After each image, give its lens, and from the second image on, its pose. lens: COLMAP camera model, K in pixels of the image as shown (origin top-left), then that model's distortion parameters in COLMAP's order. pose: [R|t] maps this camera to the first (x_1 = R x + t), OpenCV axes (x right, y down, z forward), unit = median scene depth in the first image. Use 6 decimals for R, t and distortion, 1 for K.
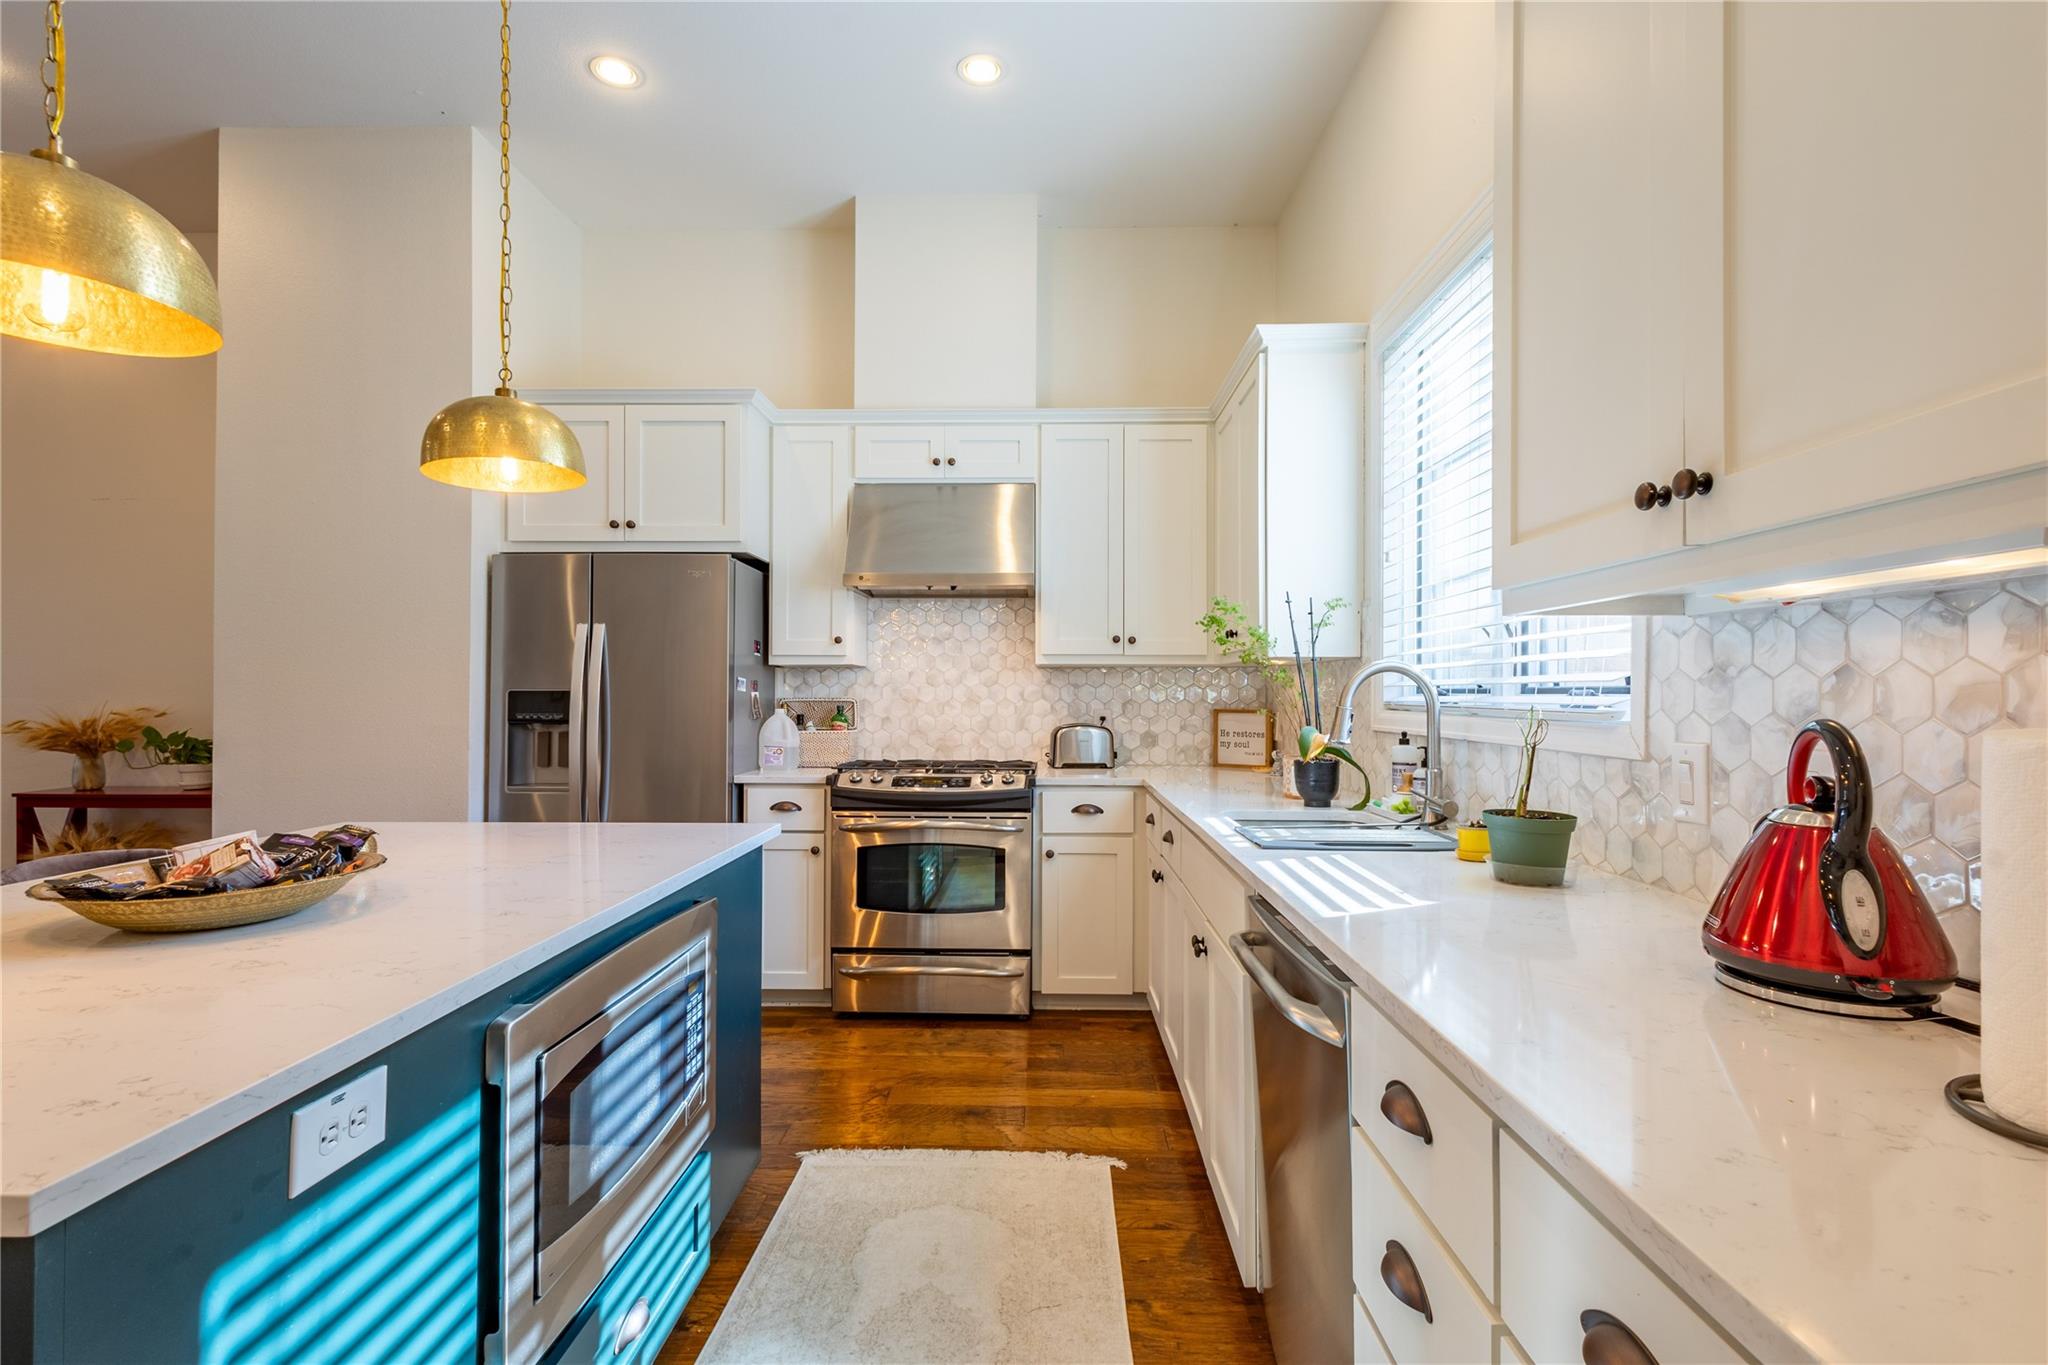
lens RADIAL K [[958.3, 0, 1022.0], [0, 958.3, 682.2], [0, 0, 1]] dist [0.006238, 0.000048]
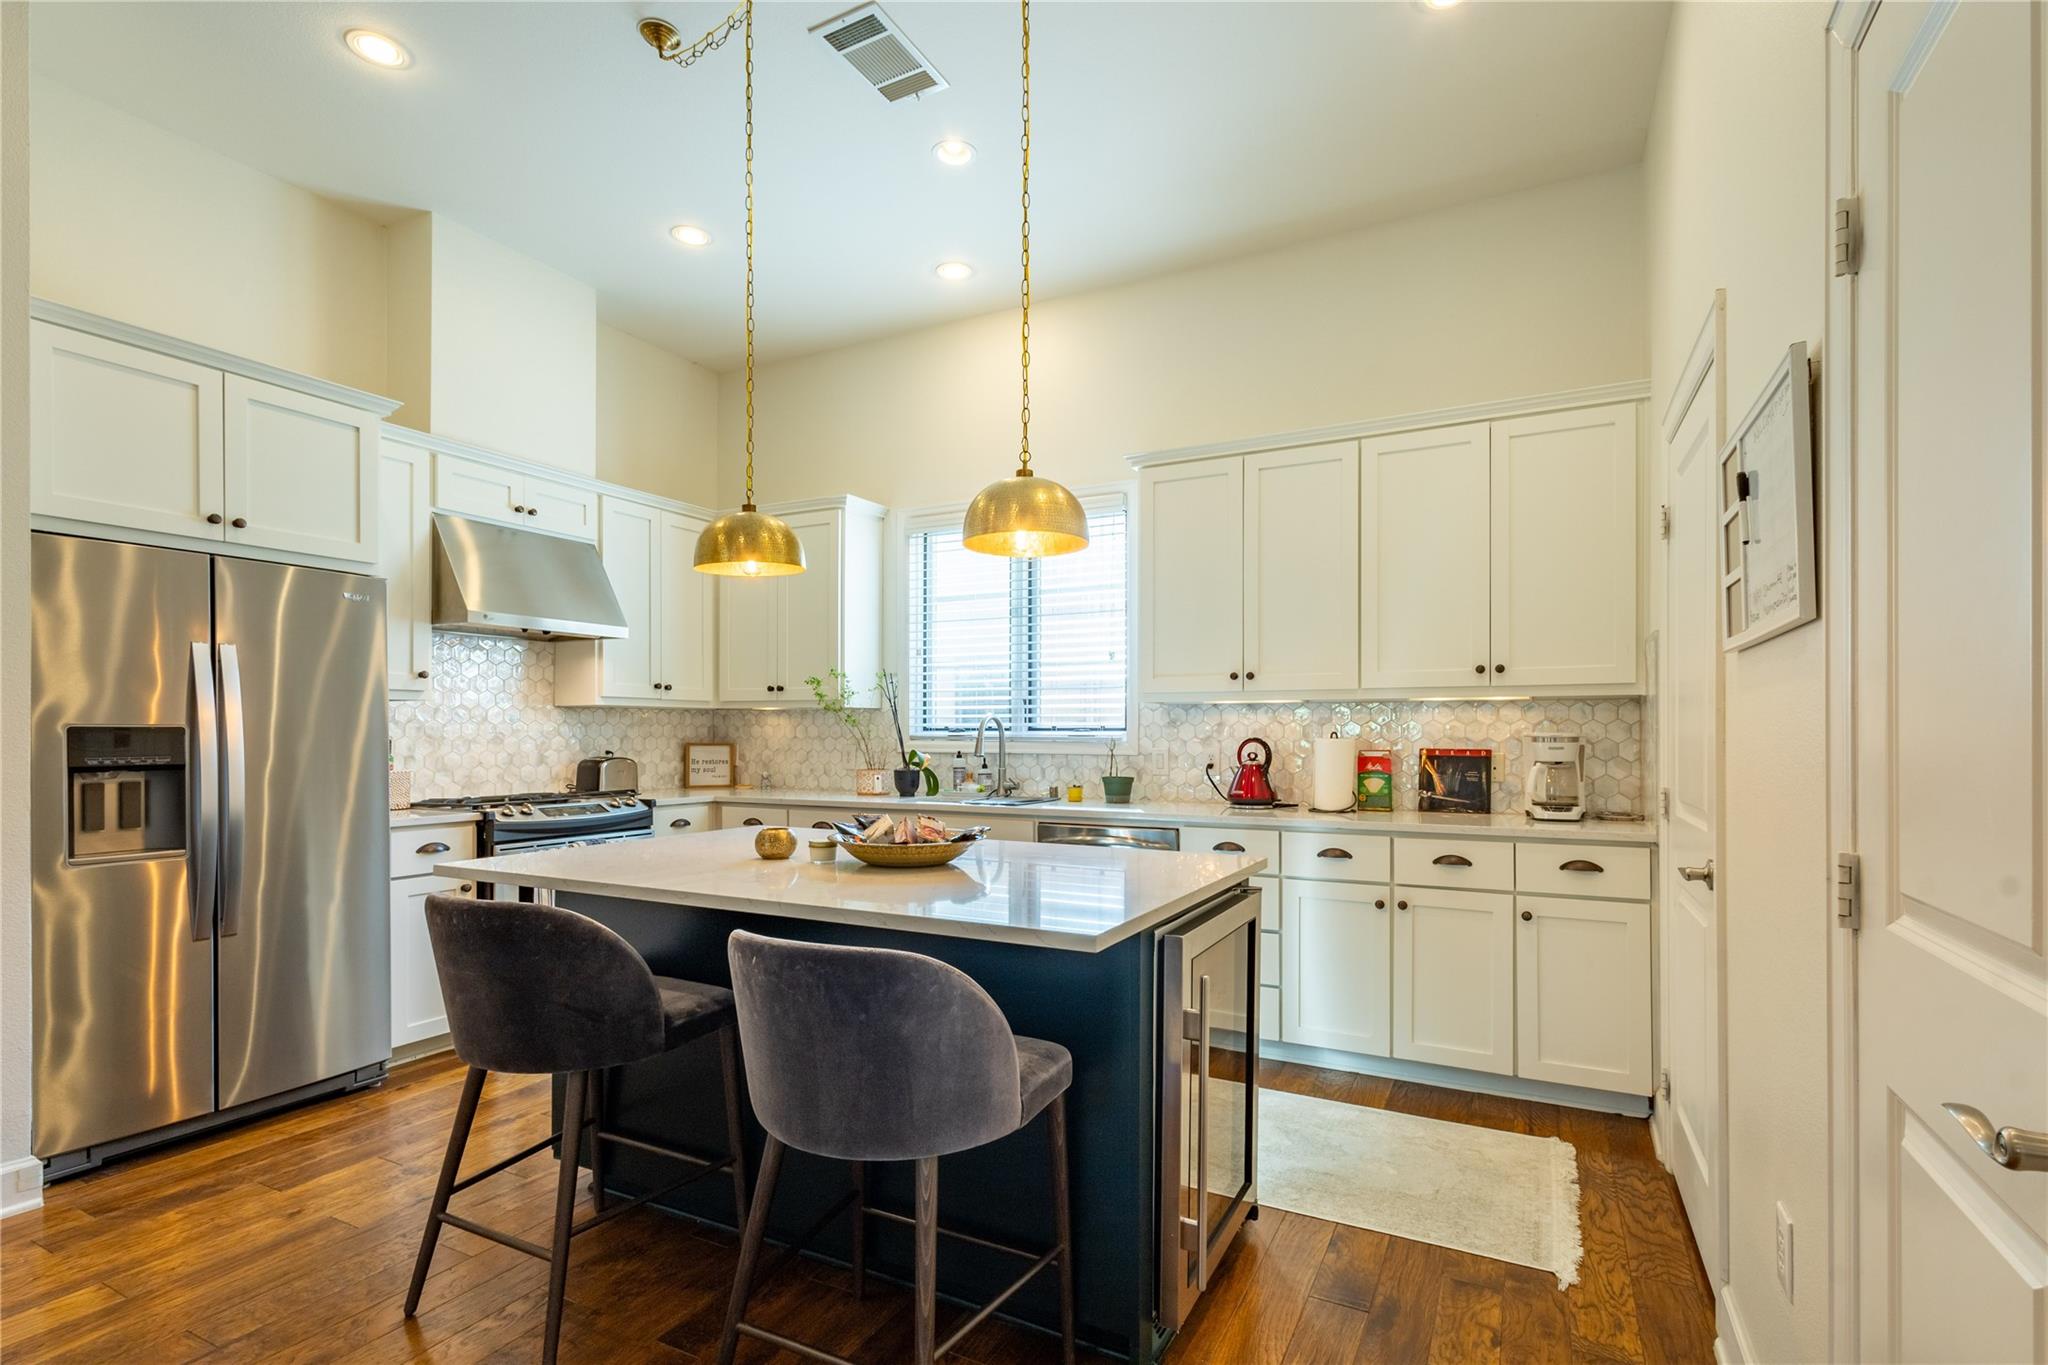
lens RADIAL K [[958.3, 0, 1045.1], [0, 958.3, 738.3], [0, 0, 1]] dist [0.006238, 0.000048]
pose [[0.431888, -0.006811, 0.901902, -0.785047], [-0.010474, 0.999866, 0.012567, 0.000984], [-0.901866, -0.014874, 0.431759, 0.025359]]
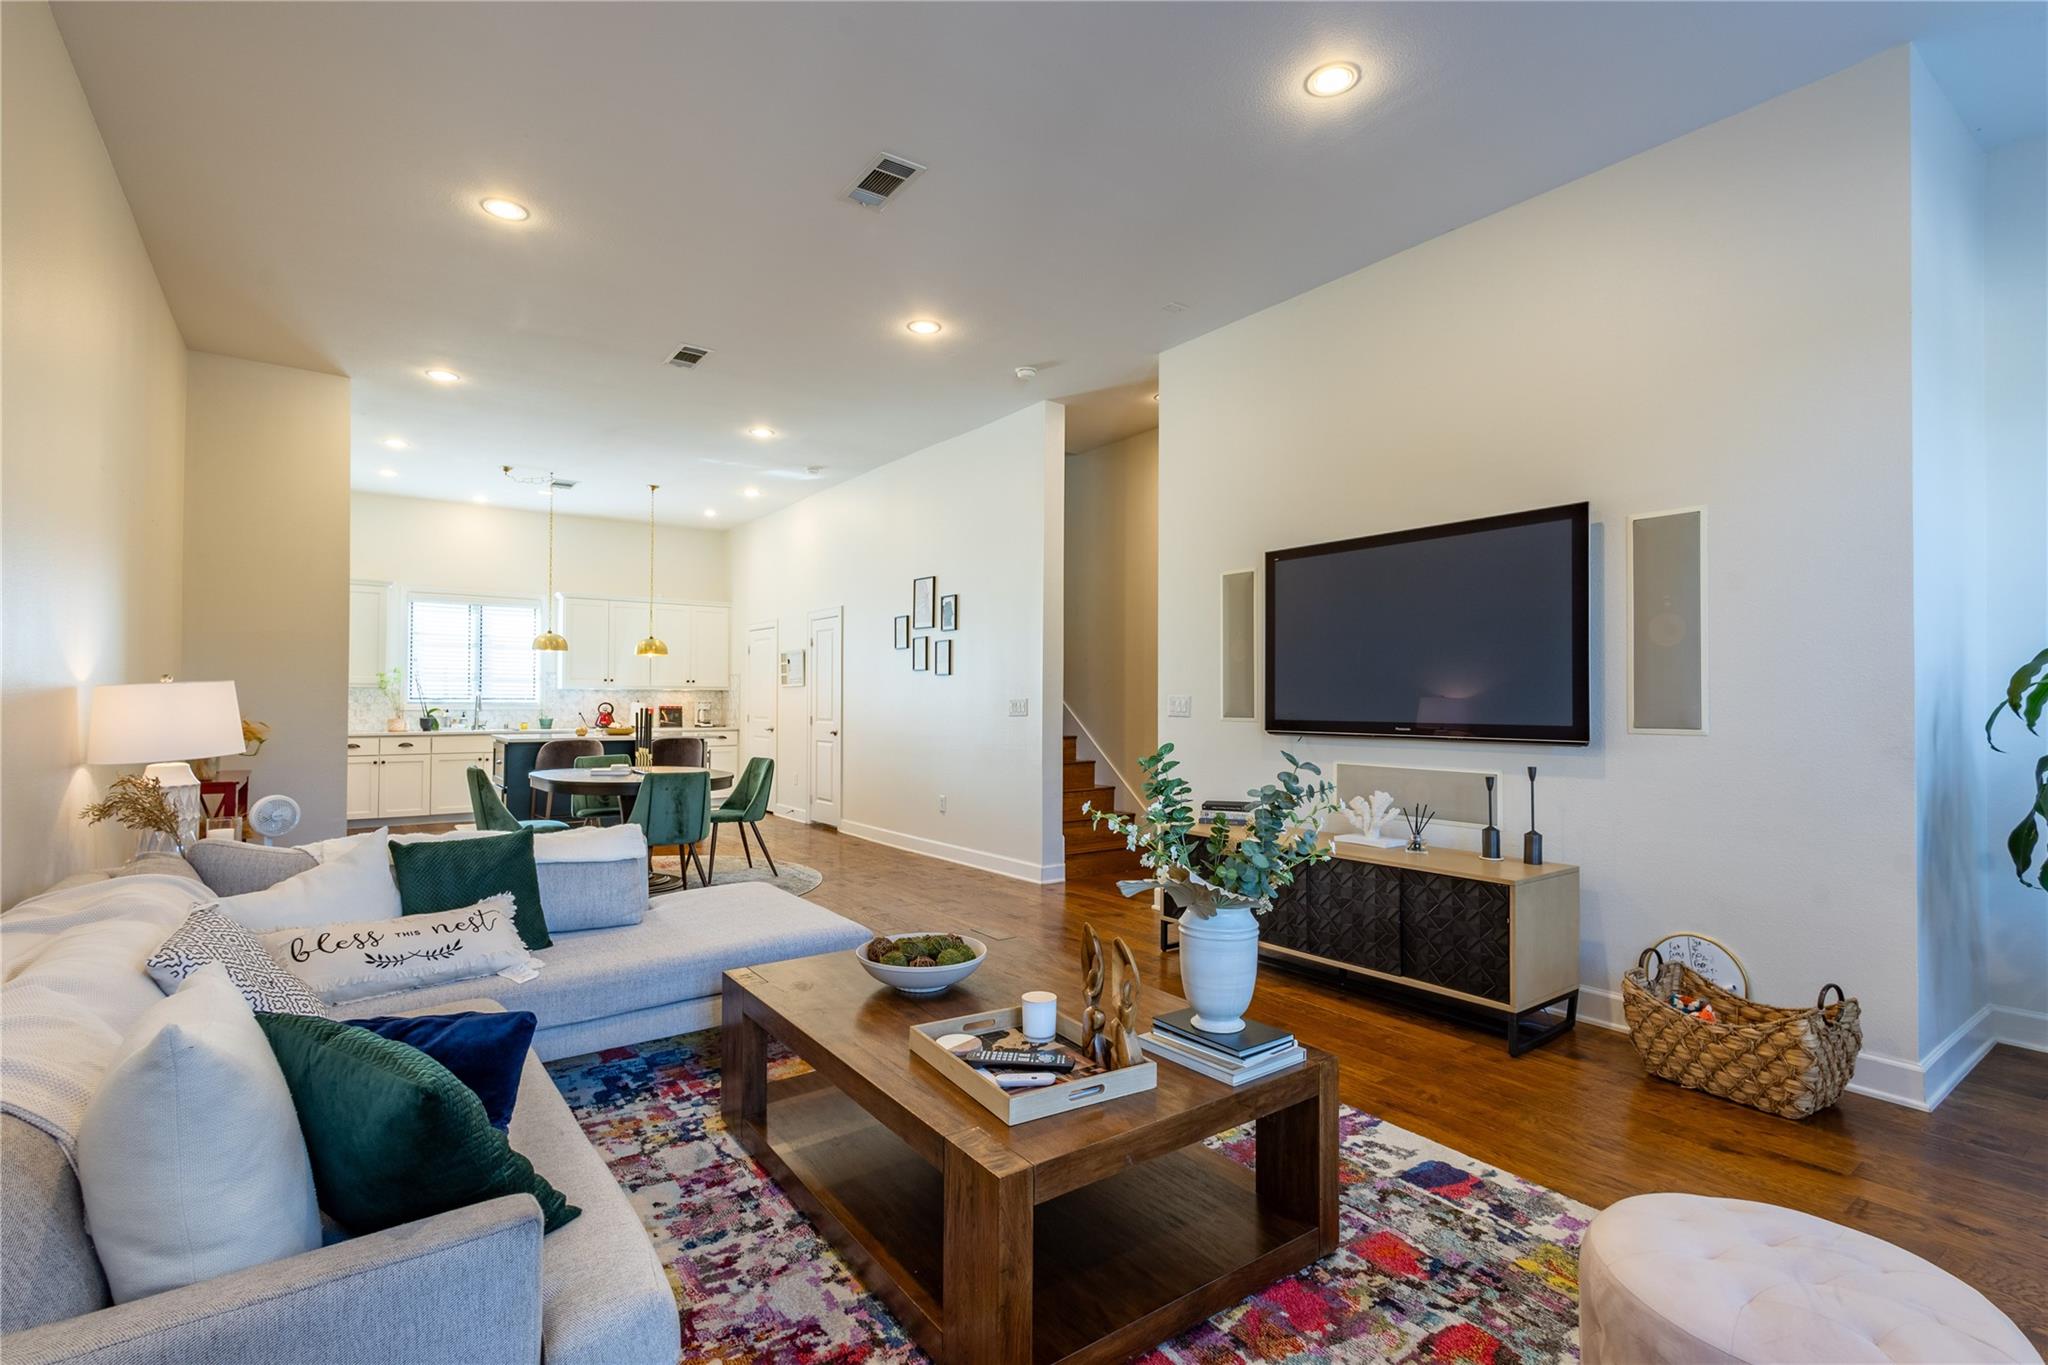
lens RADIAL K [[958.3, 0, 1028.6], [0, 958.3, 684.4], [0, 0, 1]] dist [0.006238, 0.000048]
pose [[-0.610677, 0.003995, 0.791870, -2.743406], [-0.019290, 0.999616, -0.019919, -0.010636], [-0.791645, -0.027439, -0.610365, 0.996796]]
